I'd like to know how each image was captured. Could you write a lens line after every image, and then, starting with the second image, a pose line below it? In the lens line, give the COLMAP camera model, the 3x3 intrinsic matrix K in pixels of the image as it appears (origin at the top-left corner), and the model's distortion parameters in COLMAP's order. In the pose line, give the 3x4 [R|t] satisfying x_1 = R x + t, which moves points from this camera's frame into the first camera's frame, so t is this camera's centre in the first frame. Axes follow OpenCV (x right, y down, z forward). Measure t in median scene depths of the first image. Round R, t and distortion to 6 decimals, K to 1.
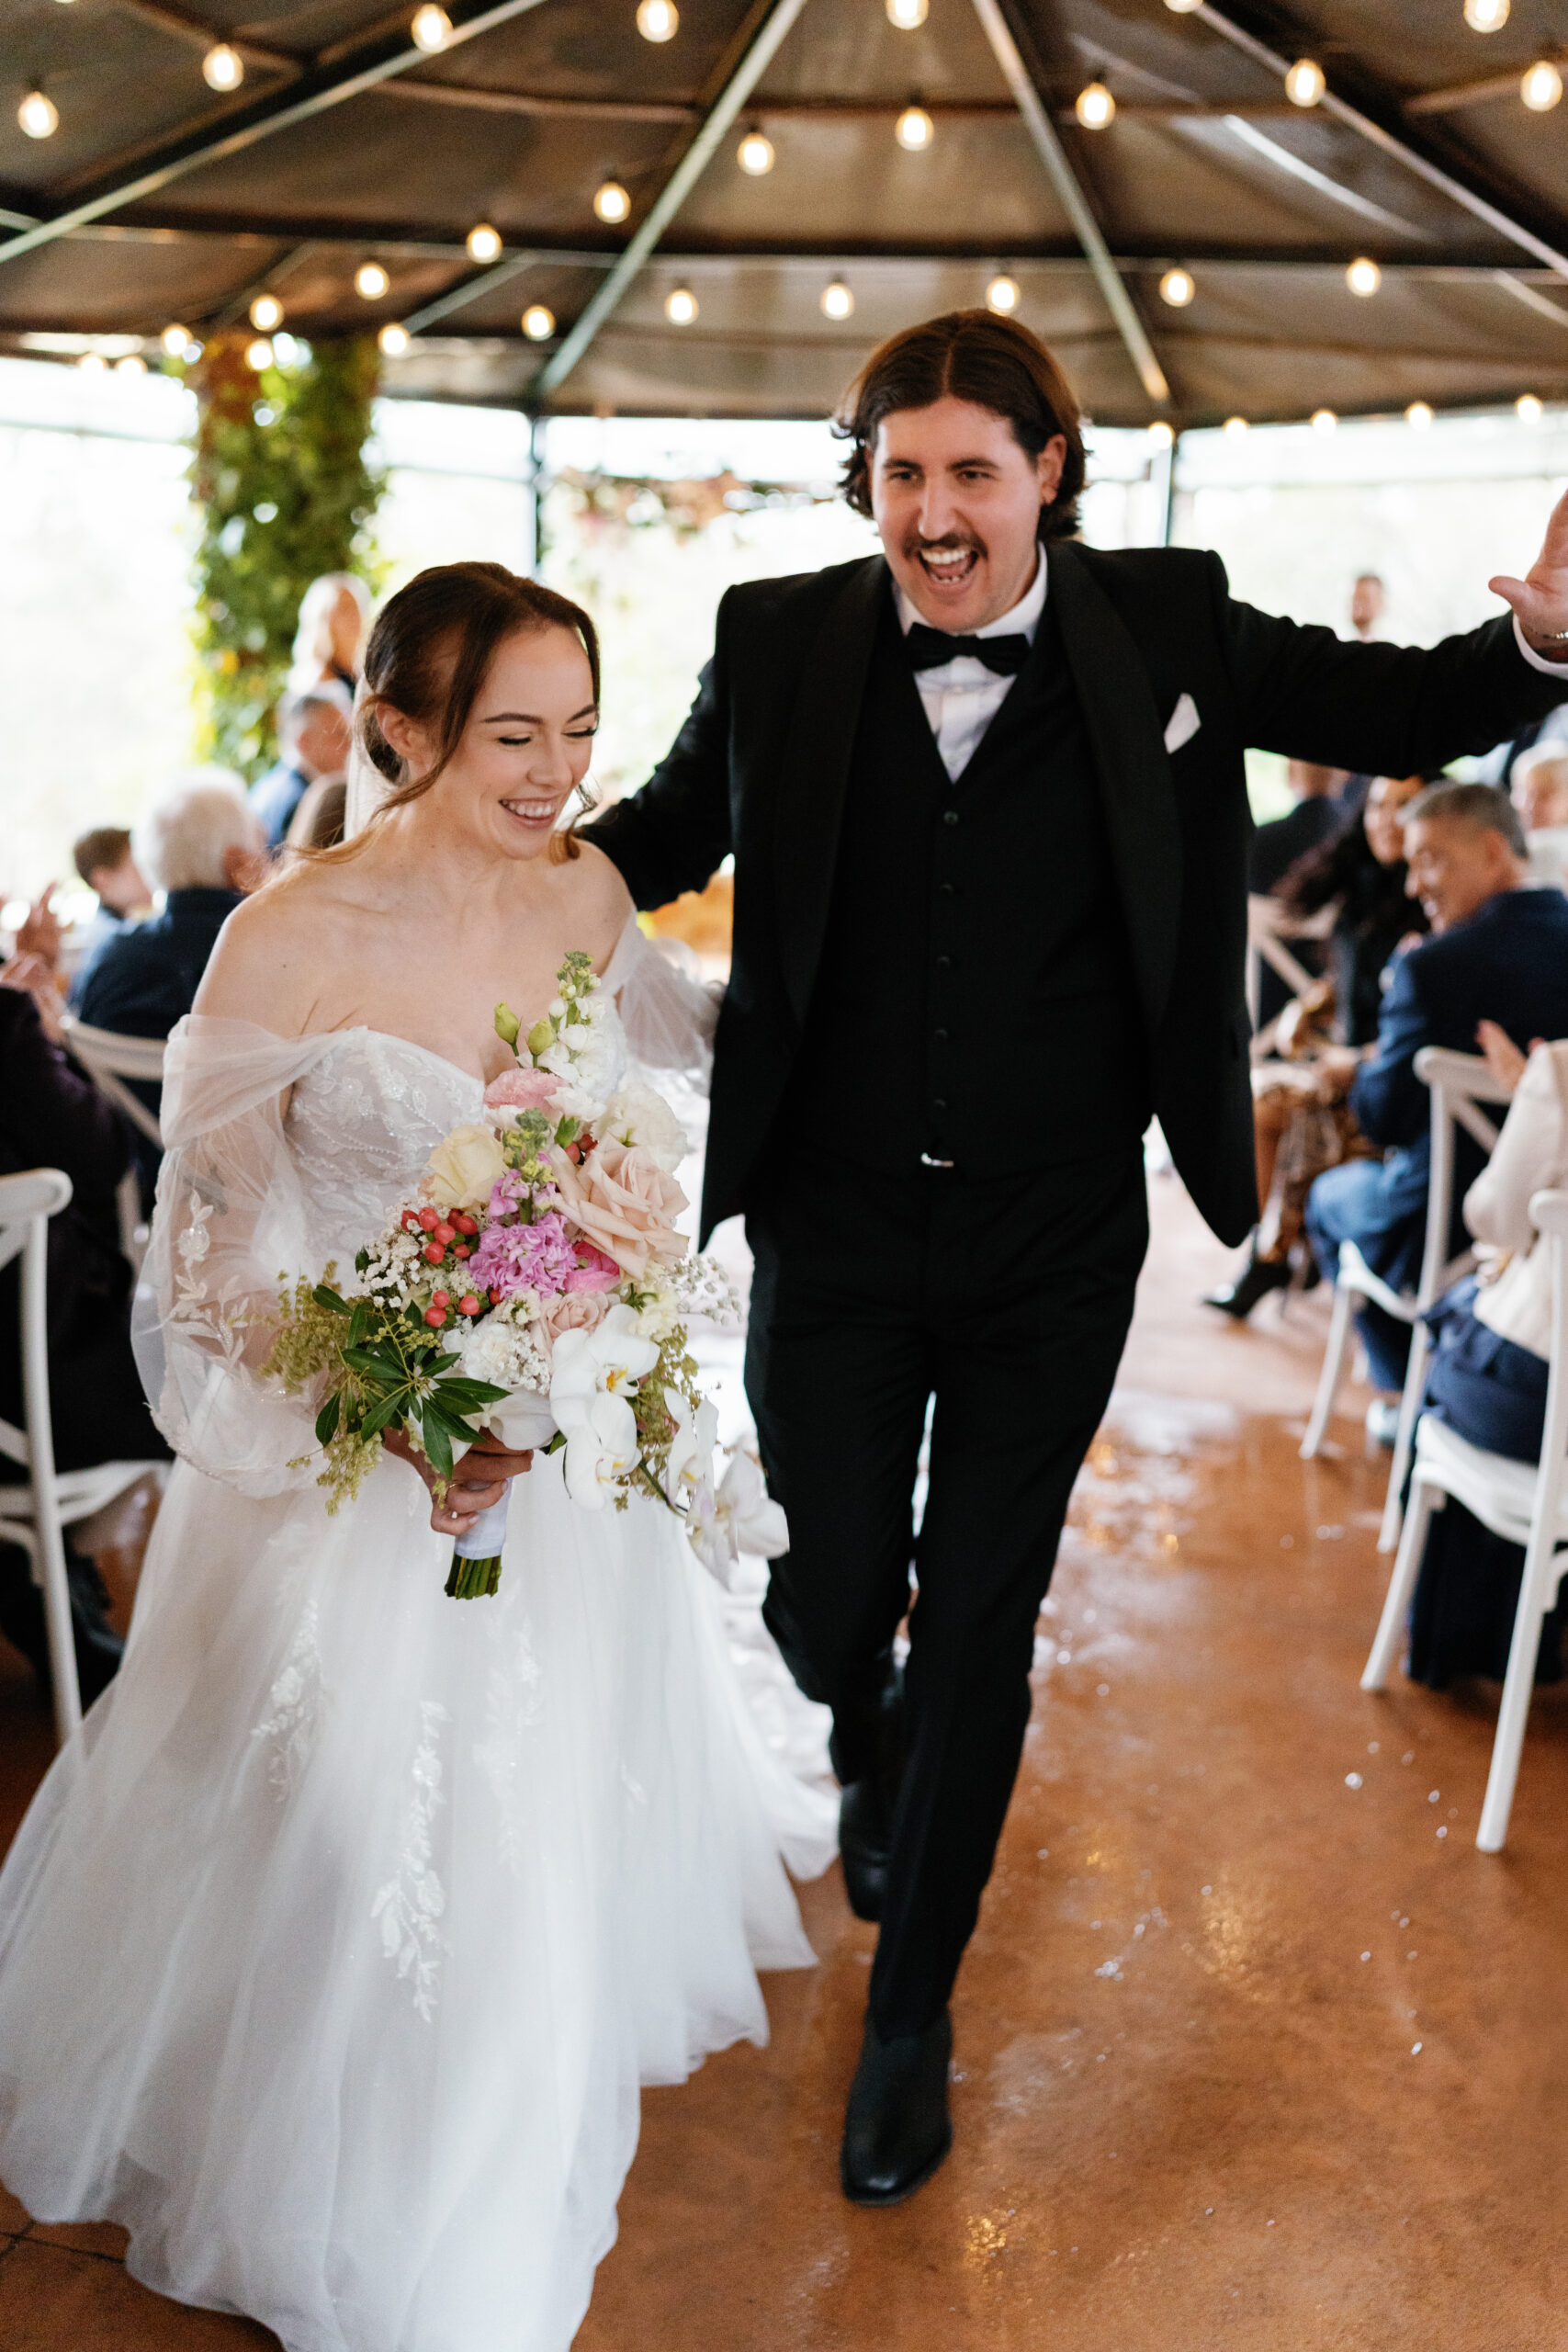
lens RADIAL K [[2765.0, 0, 781.0], [0, 2765.0, 1175.5], [0, 0, 1]] dist [0.167638, 0.000000]
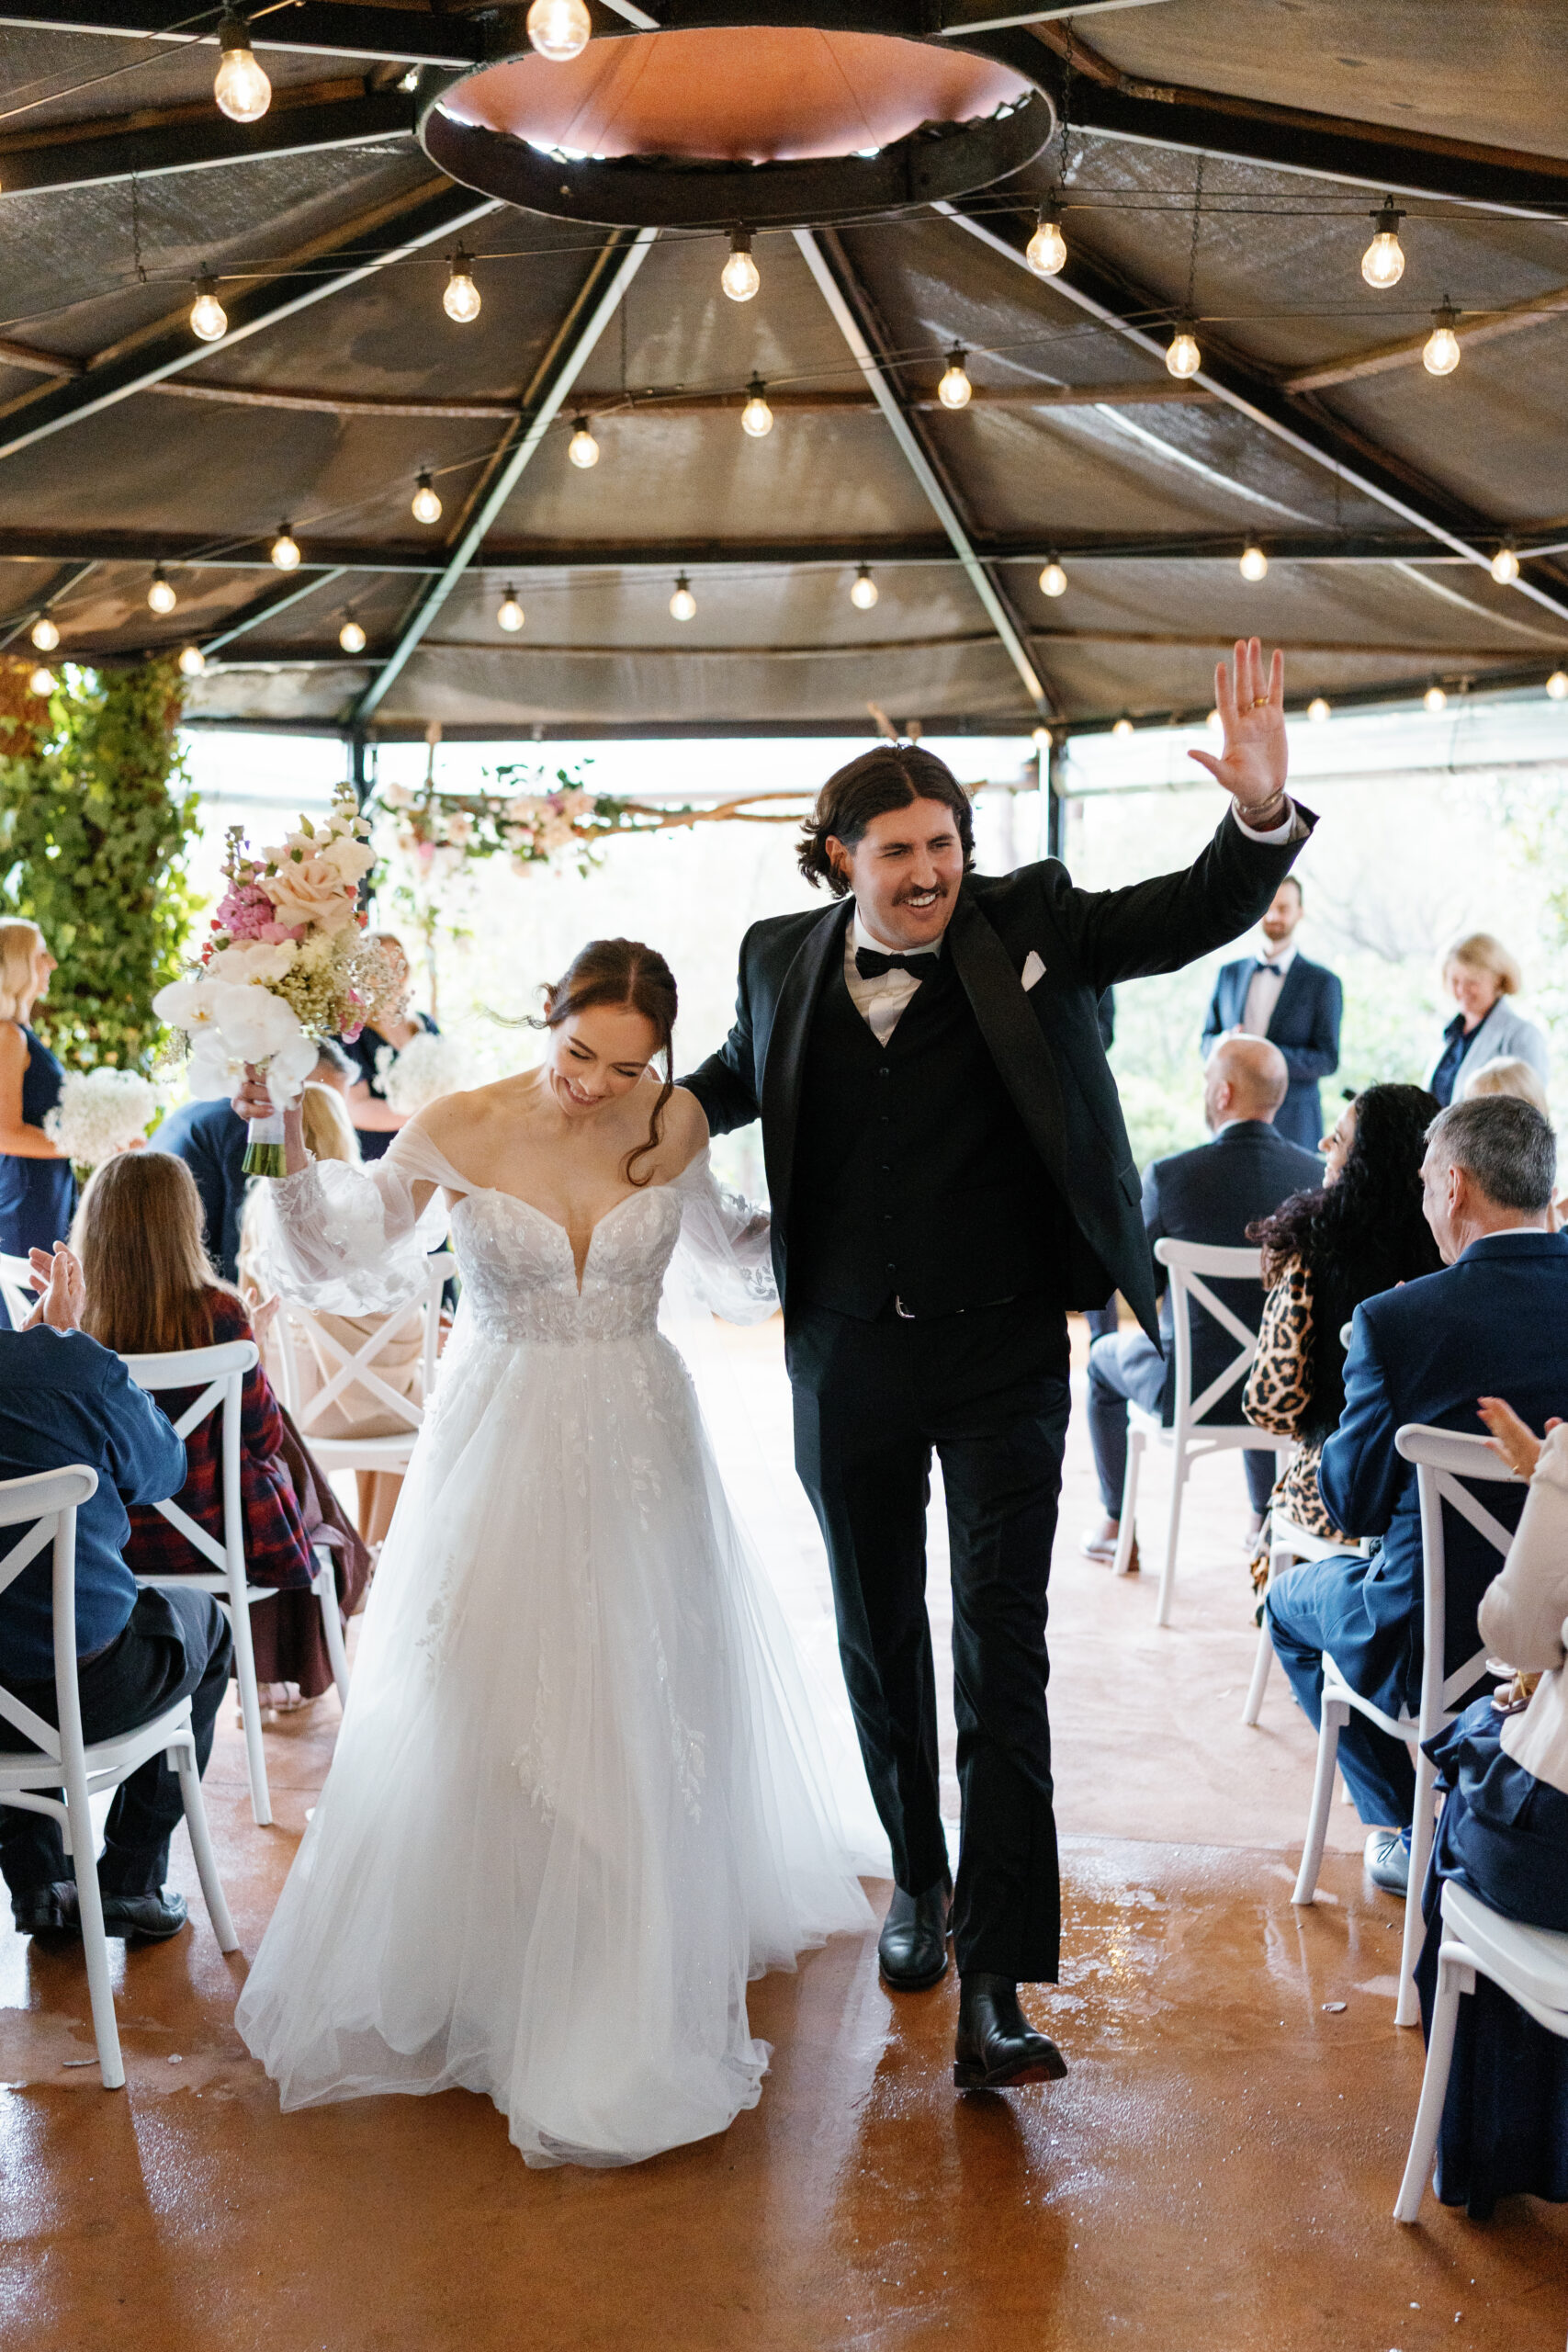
lens RADIAL K [[2765.0, 0, 791.4], [0, 2765.0, 1175.6], [0, 0, 1]] dist [0.167638, 0.000000]
pose [[0.998262, -0.039181, 0.044018, 0.008432], [0.043872, 0.992826, -0.111230, -0.026313], [-0.039344, 0.112967, 0.992819, 0.125448]]
